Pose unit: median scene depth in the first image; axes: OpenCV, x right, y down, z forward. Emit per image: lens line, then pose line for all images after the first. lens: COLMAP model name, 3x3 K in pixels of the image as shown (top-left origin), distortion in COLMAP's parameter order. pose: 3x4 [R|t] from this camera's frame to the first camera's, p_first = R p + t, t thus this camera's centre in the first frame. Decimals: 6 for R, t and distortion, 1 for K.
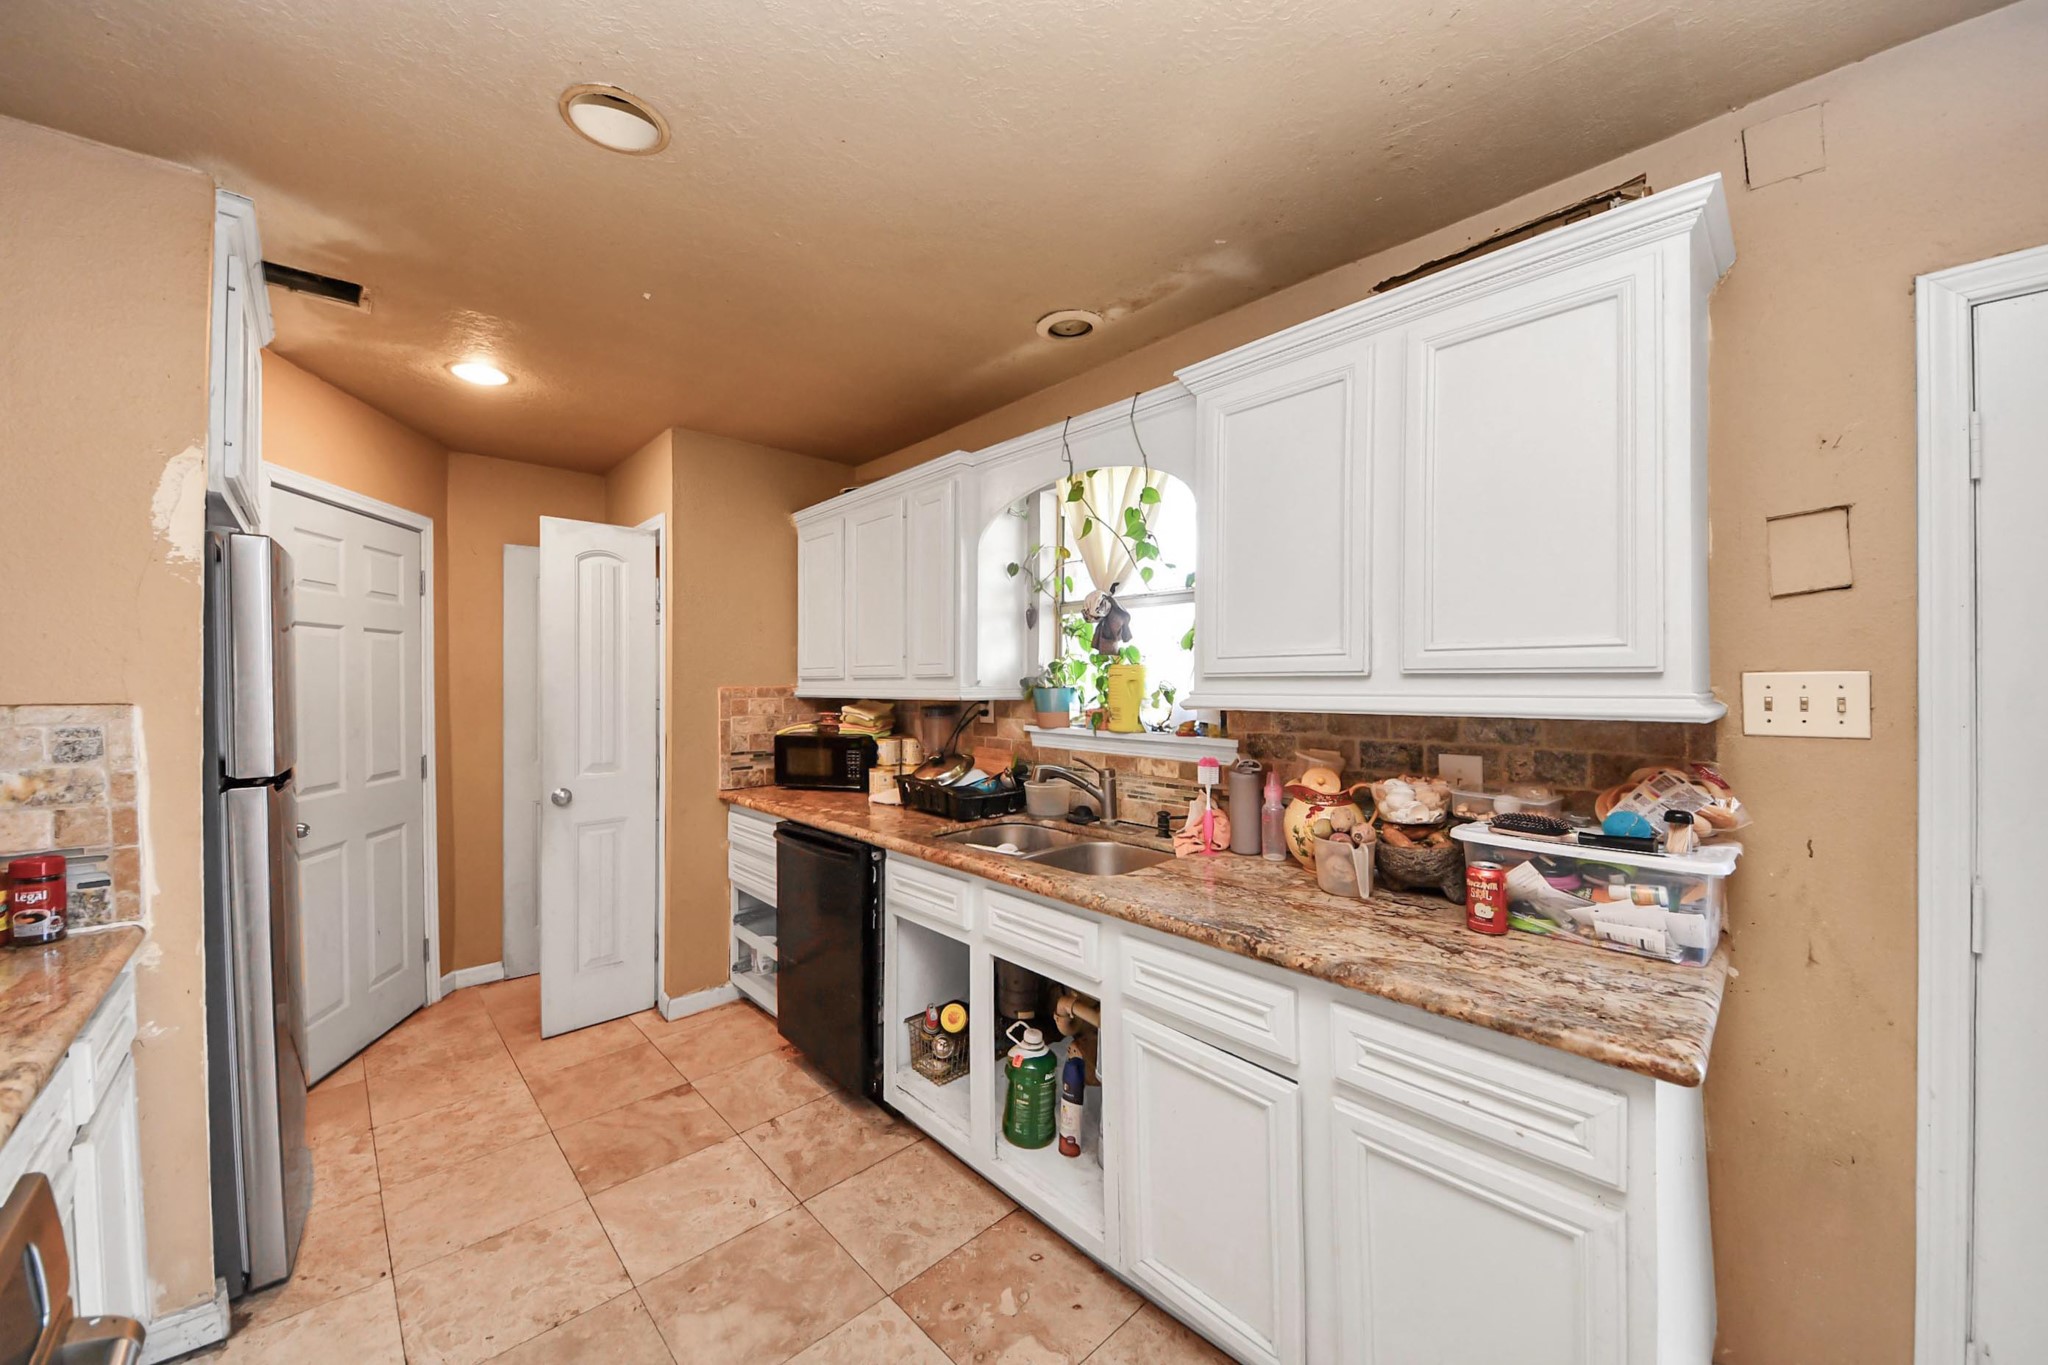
lens RADIAL K [[744.2, 0, 1031.9], [0, 744.2, 679.5], [0, 0, 1]] dist [0.025117, -0.015205]
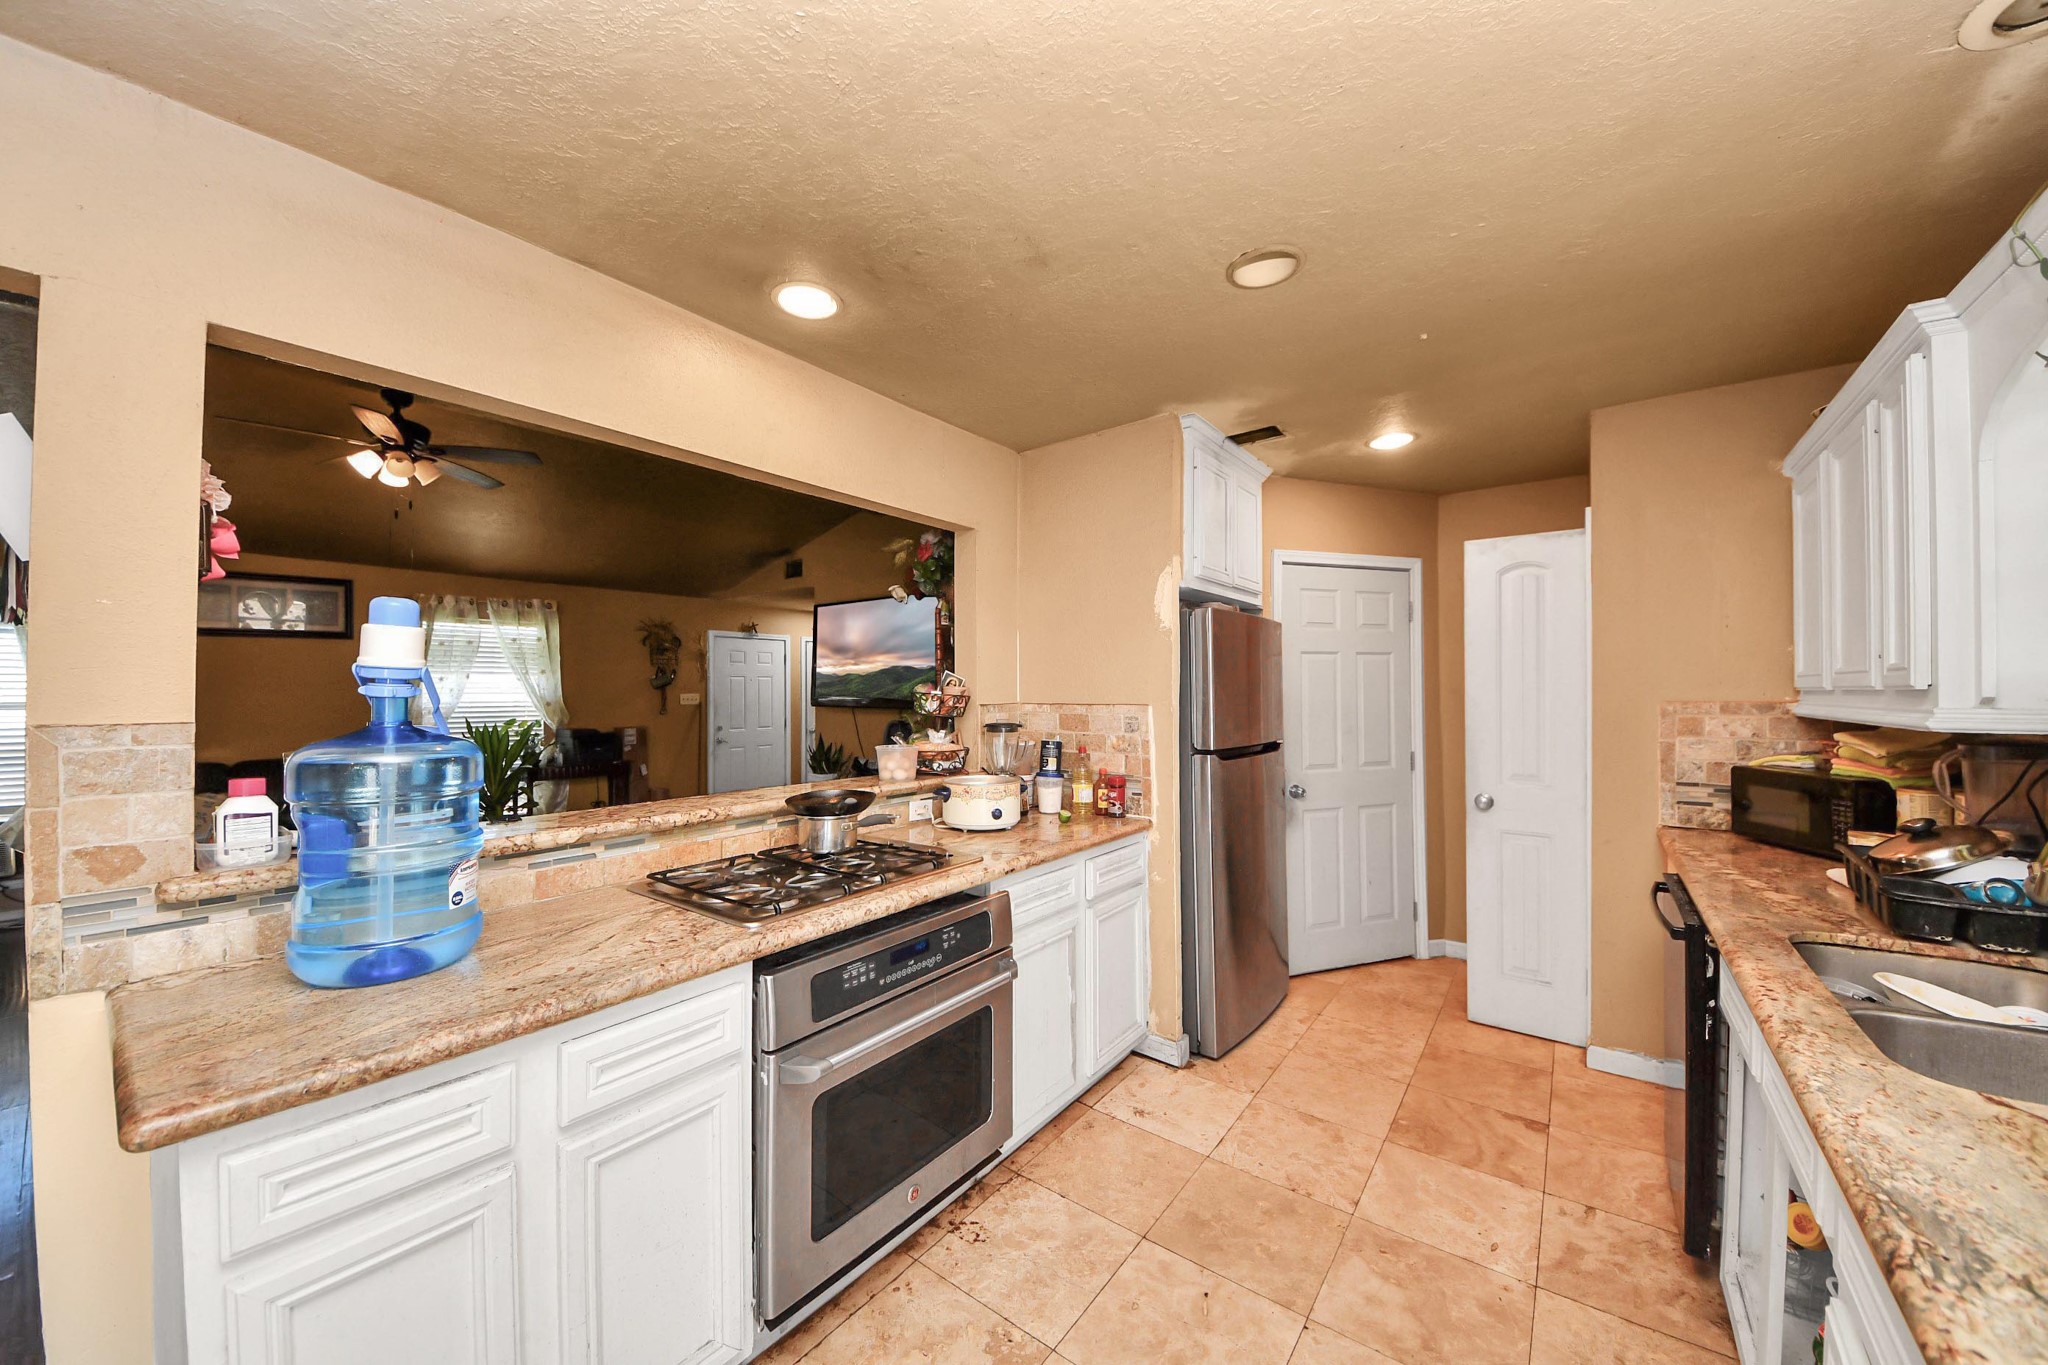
lens RADIAL K [[750.0, 0, 1015.9], [0, 750.0, 684.5], [0, 0, 1]] dist [0.048169, -0.030323]
pose [[0.158213, -0.002378, -0.987402, 0.474176], [0.001831, 0.999996, -0.002115, -0.011622], [0.987403, -0.001473, 0.158216, 0.247748]]
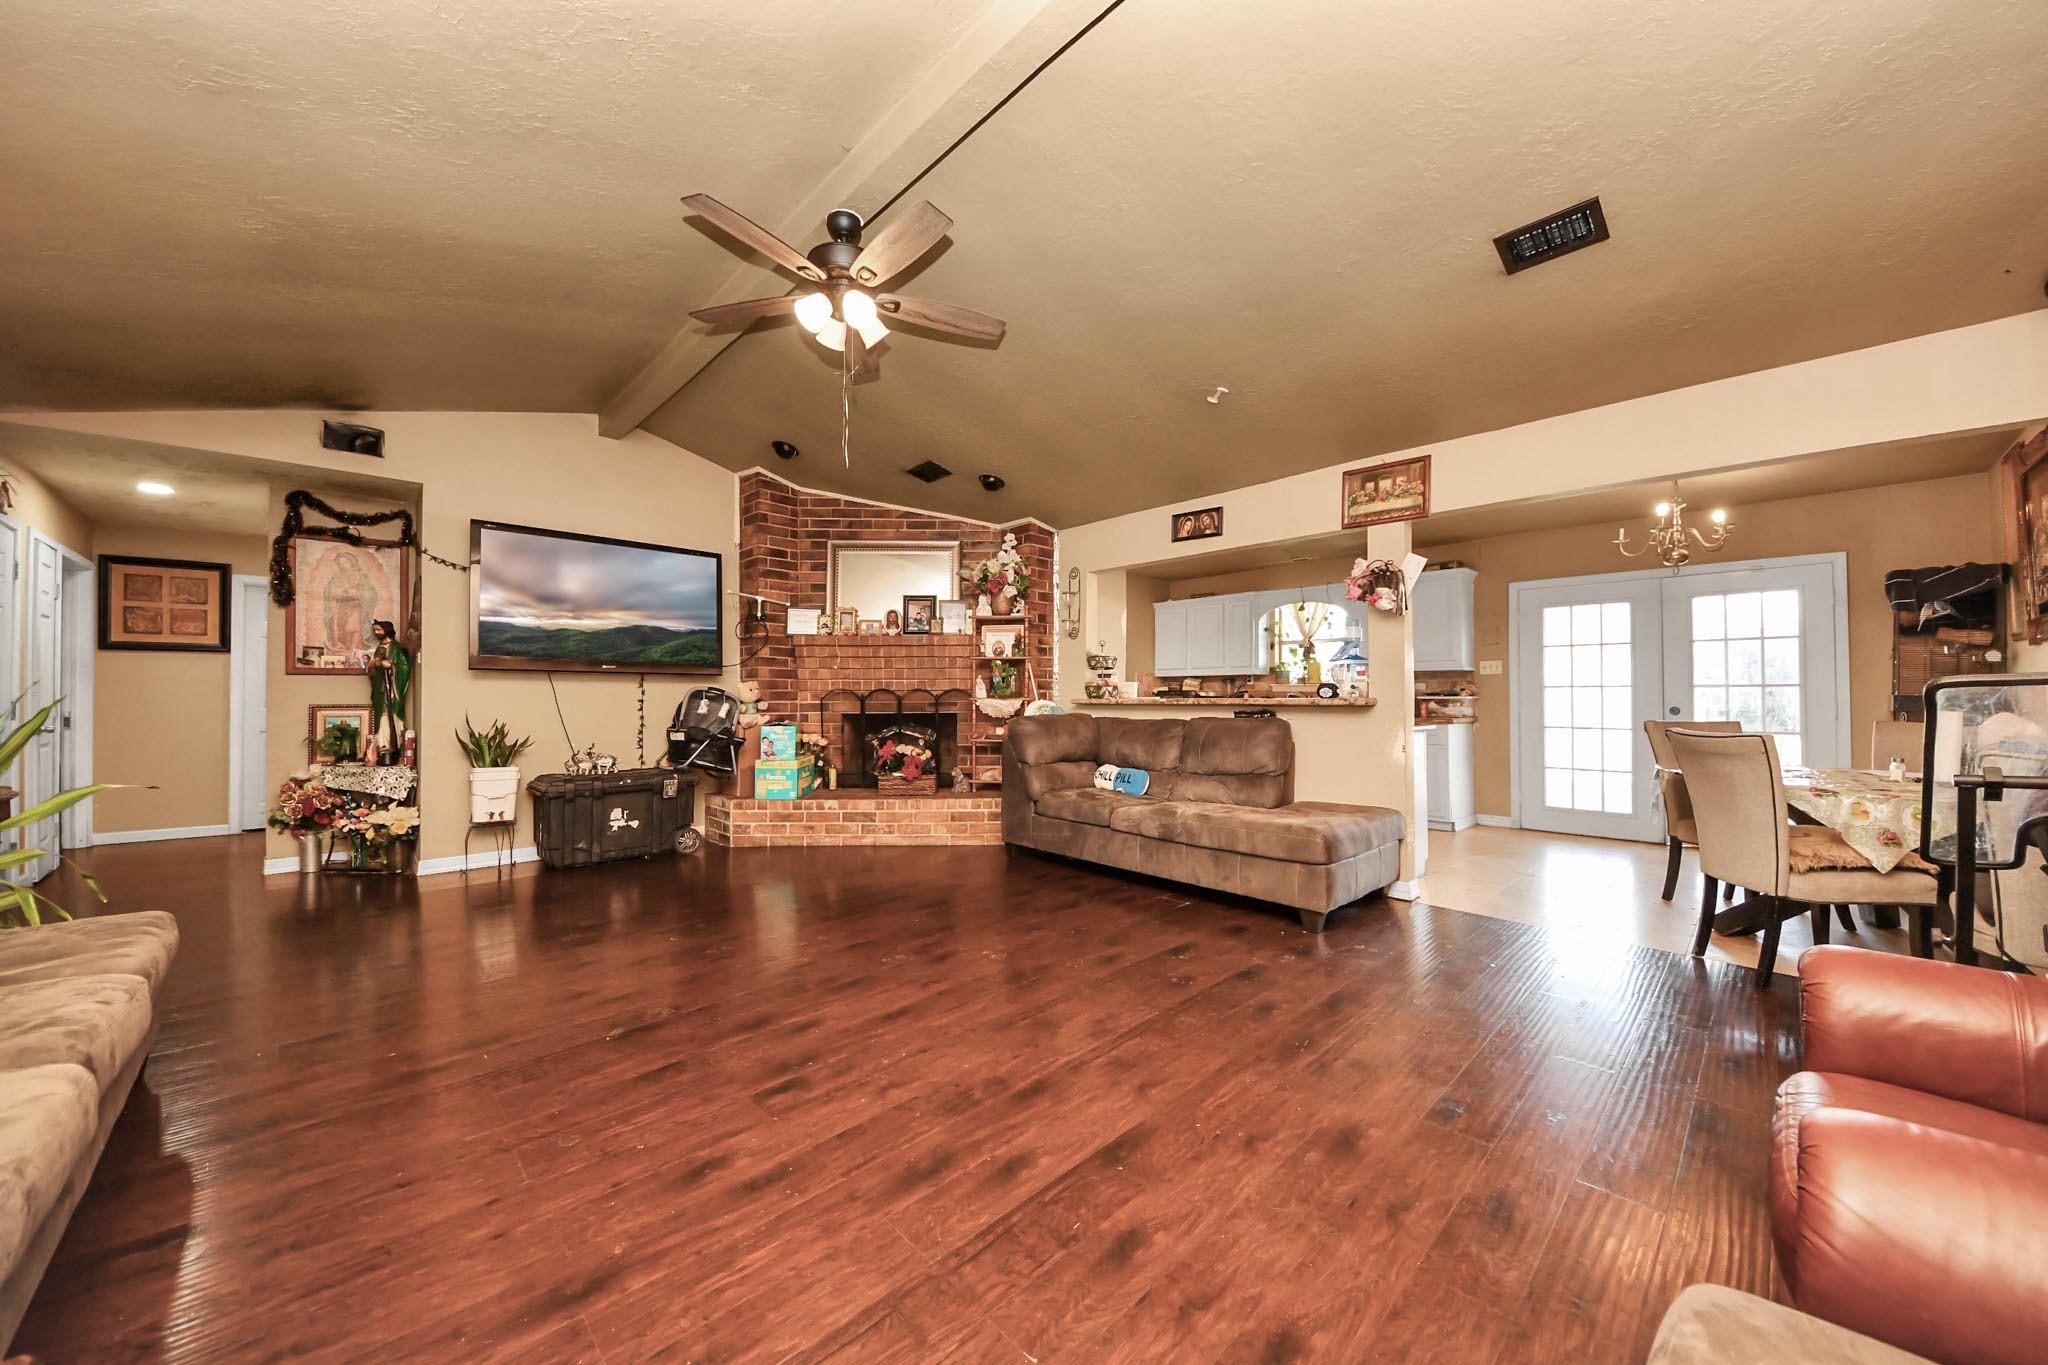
lens RADIAL K [[750.0, 0, 1015.9], [0, 750.0, 684.5], [0, 0, 1]] dist [0.048169, -0.030323]
pose [[0.998913, 0.004699, 0.046382, -1.512639], [-0.003999, 0.999877, -0.015169, 0.149863], [-0.046448, 0.014967, 0.998809, -2.504155]]
